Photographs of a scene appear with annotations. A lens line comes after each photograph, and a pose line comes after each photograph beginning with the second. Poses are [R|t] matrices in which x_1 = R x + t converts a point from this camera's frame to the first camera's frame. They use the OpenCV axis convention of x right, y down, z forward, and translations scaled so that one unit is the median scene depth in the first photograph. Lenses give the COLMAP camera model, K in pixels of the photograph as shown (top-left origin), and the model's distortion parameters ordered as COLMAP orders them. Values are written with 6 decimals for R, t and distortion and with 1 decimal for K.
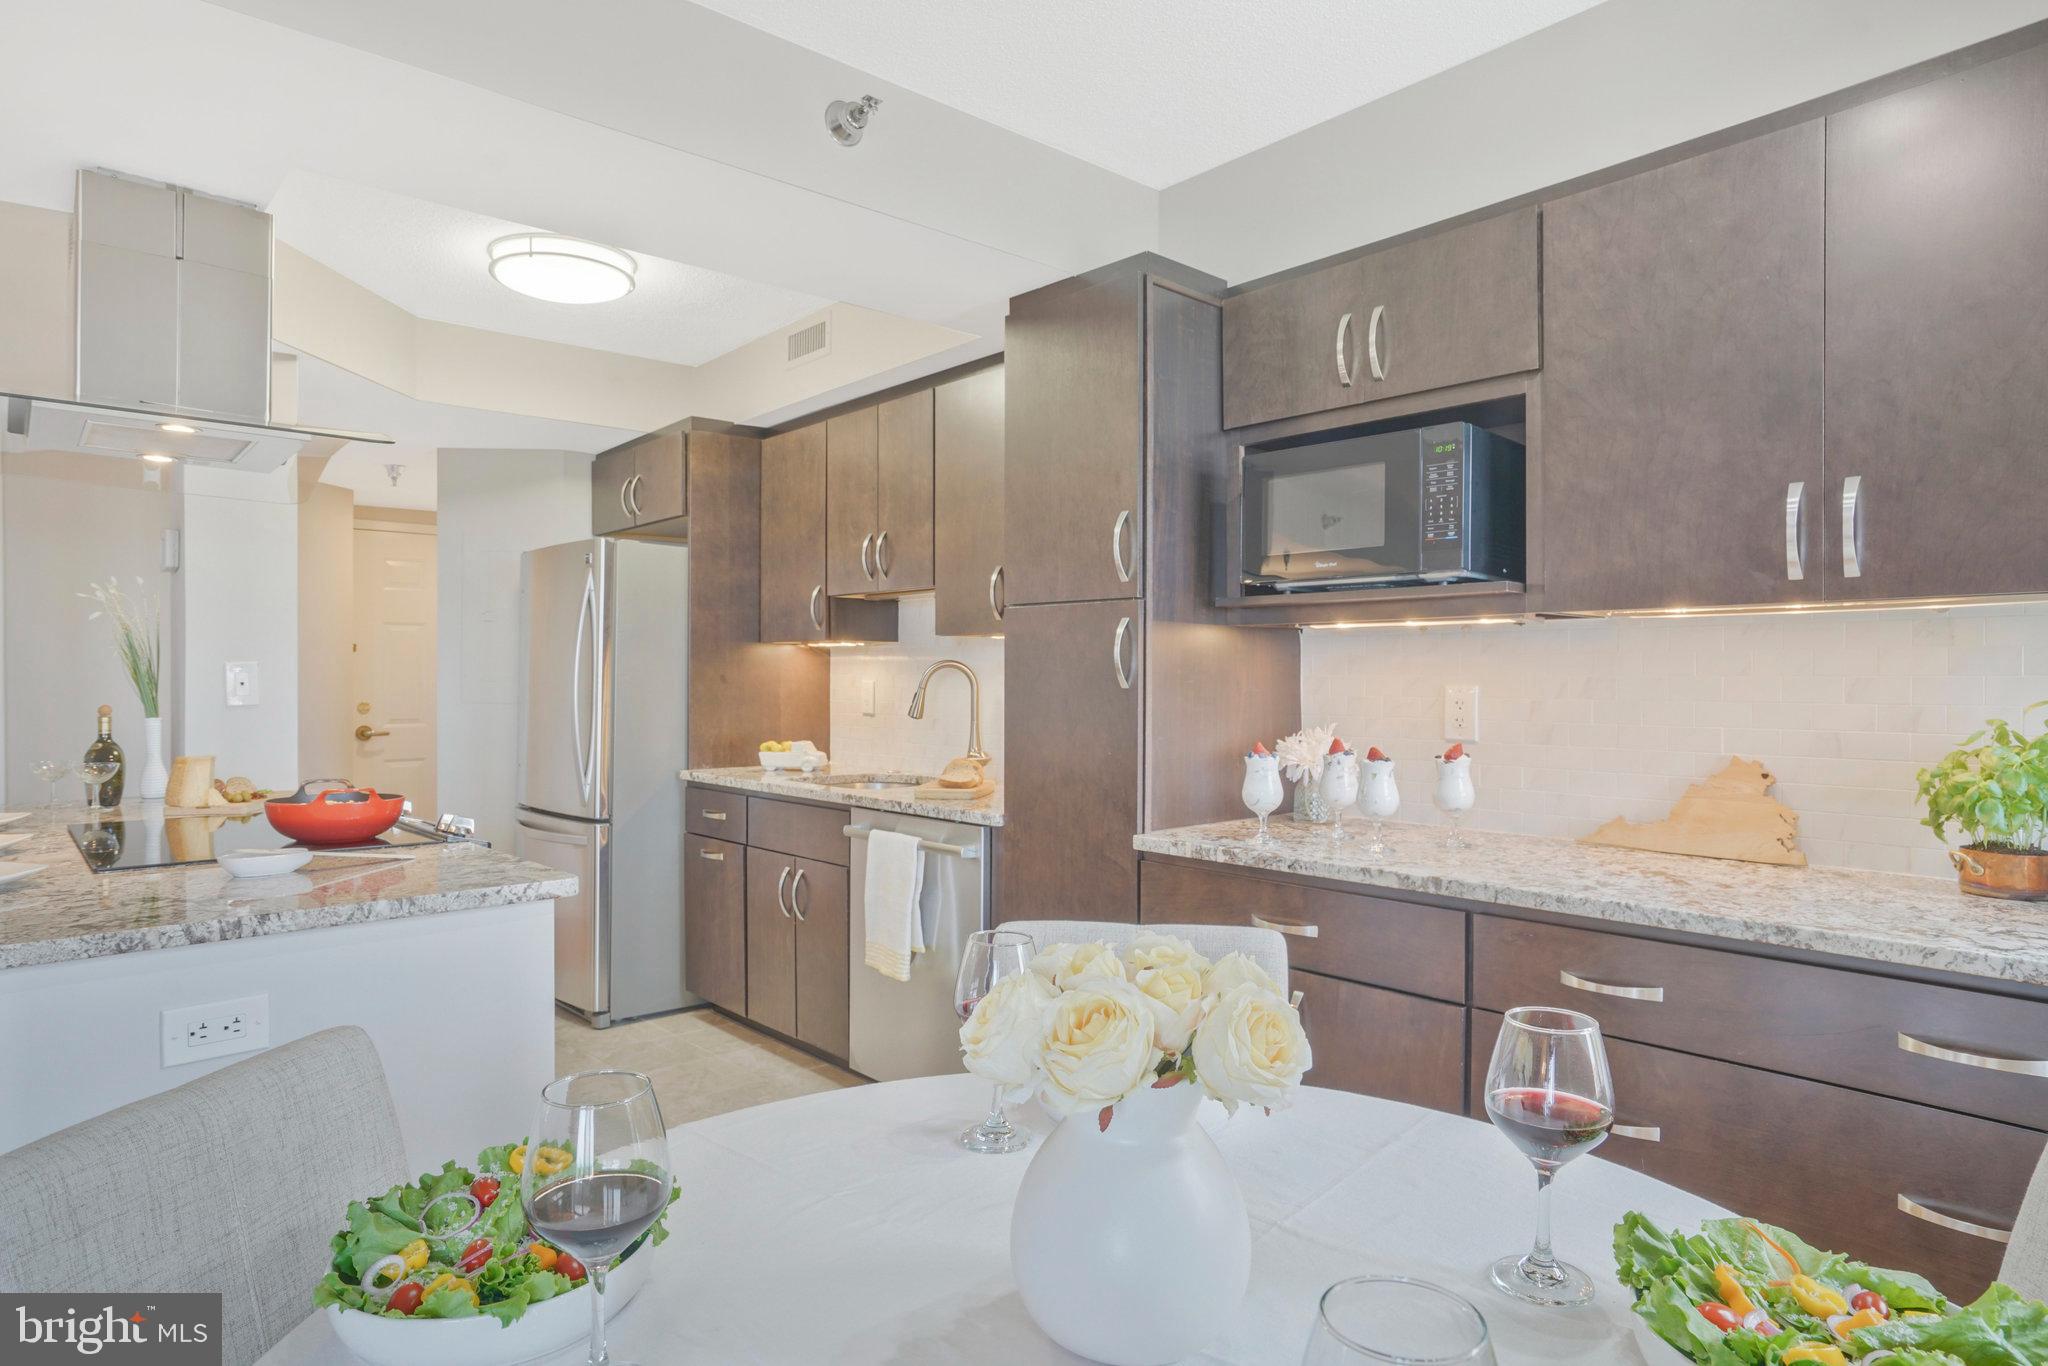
lens RADIAL K [[1171.1, 0, 1038.0], [0, 1171.1, 690.0], [0, 0, 1]] dist [-0.024595, -0.002016]
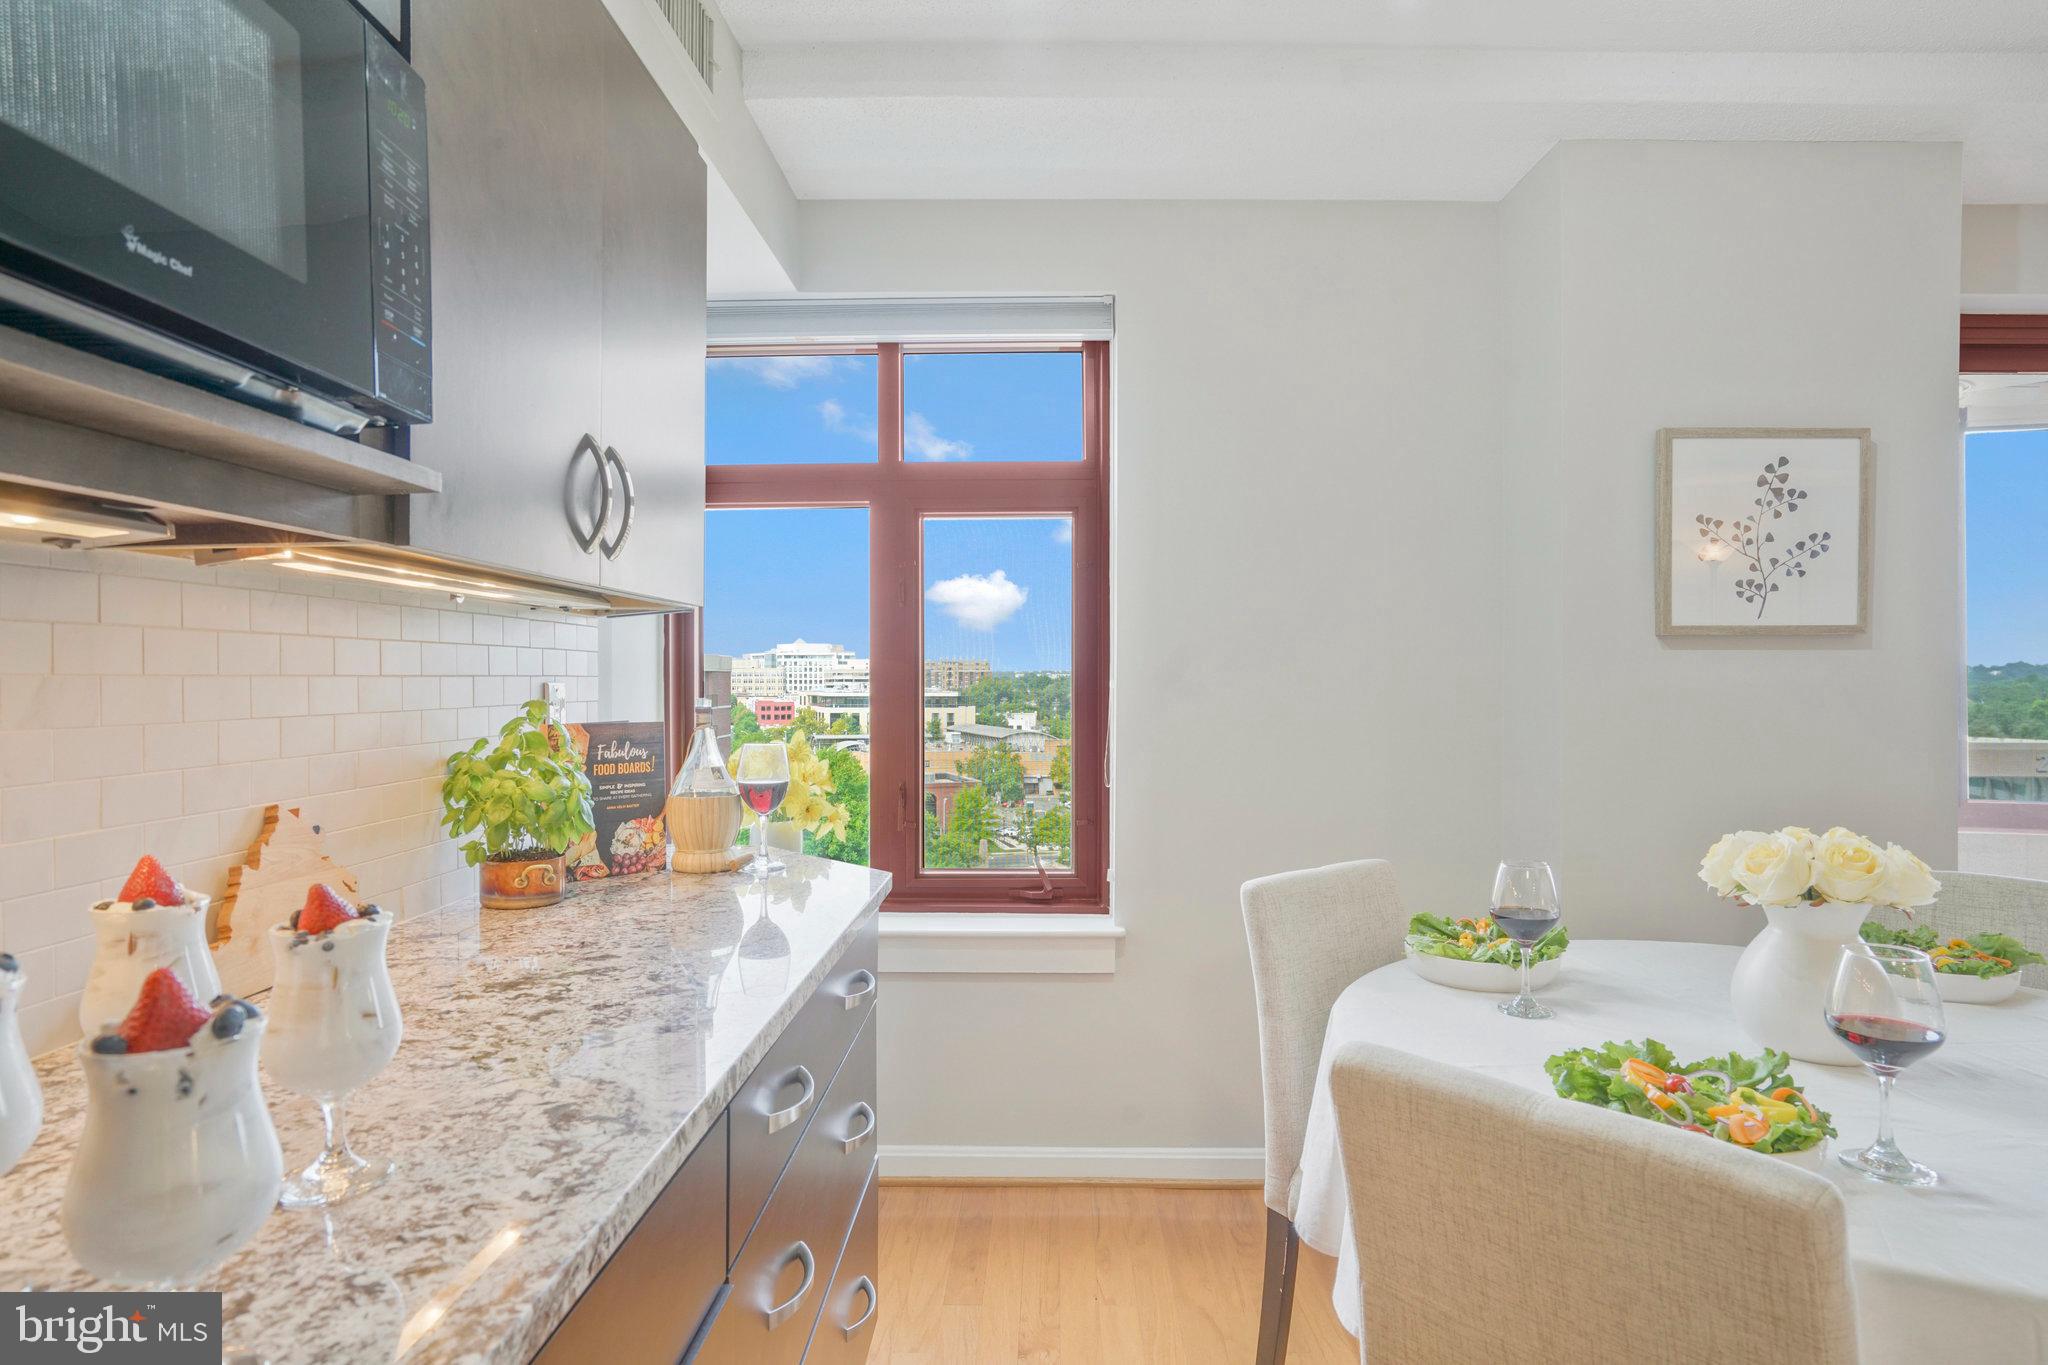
lens RADIAL K [[1108.5, 0, 1063.8], [0, 1108.5, 743.4], [0, 0, 1]] dist [-0.017243, 0.007710]
pose [[-0.750675, -0.043092, 0.659265, -0.064623], [0.002662, 0.997665, 0.068242, -0.011544], [-0.660667, 0.052982, -0.748807, 0.900476]]
